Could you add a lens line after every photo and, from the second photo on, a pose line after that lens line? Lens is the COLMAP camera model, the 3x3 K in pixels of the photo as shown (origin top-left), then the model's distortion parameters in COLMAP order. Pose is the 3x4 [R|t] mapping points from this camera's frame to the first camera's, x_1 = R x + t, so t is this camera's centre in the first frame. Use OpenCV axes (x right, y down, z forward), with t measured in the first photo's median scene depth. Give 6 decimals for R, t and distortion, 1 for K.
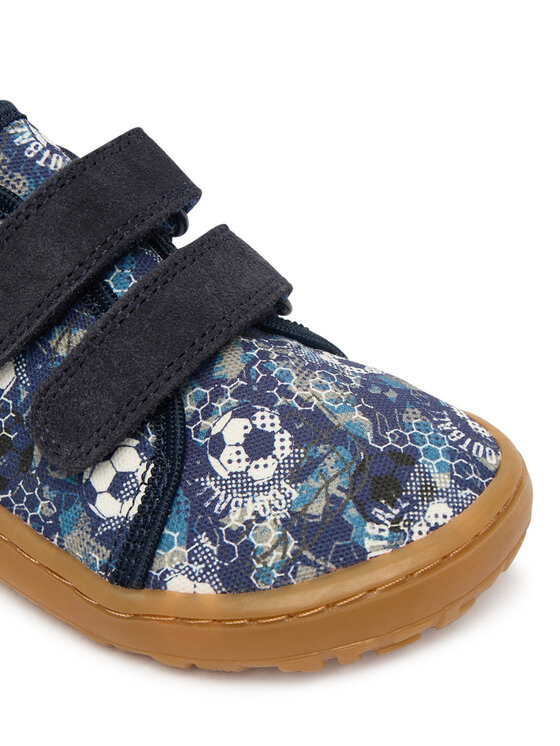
lens RADIAL K [[1321.0, 0, 278.2], [0, 1321.0, 372.0], [0, 0, 1]] dist [0.181714, 0.000000]
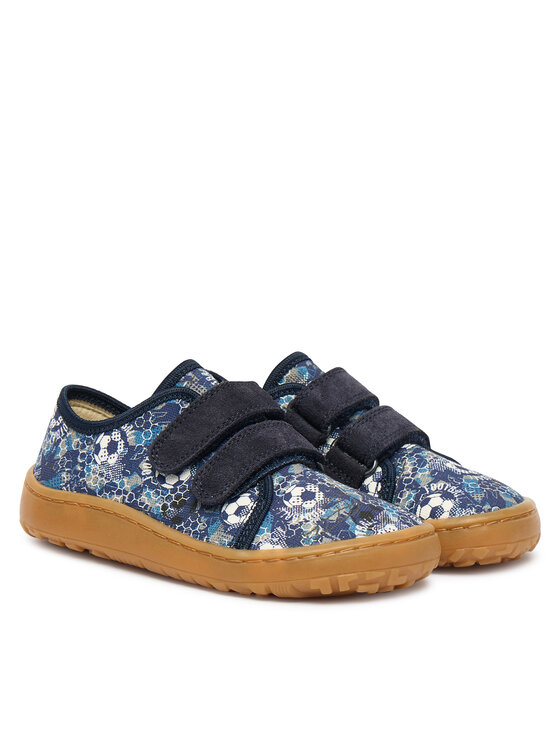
lens RADIAL K [[2502.2, 0, 280.1], [0, 2502.2, 373.0], [0, 0, 1]] dist [0.041448, 0.000000]
pose [[0.996951, 0.073271, -0.026825, 0.033540], [-0.076995, 0.868068, -0.490438, 1.838679], [-0.012649, 0.491008, 0.871063, -2.558330]]
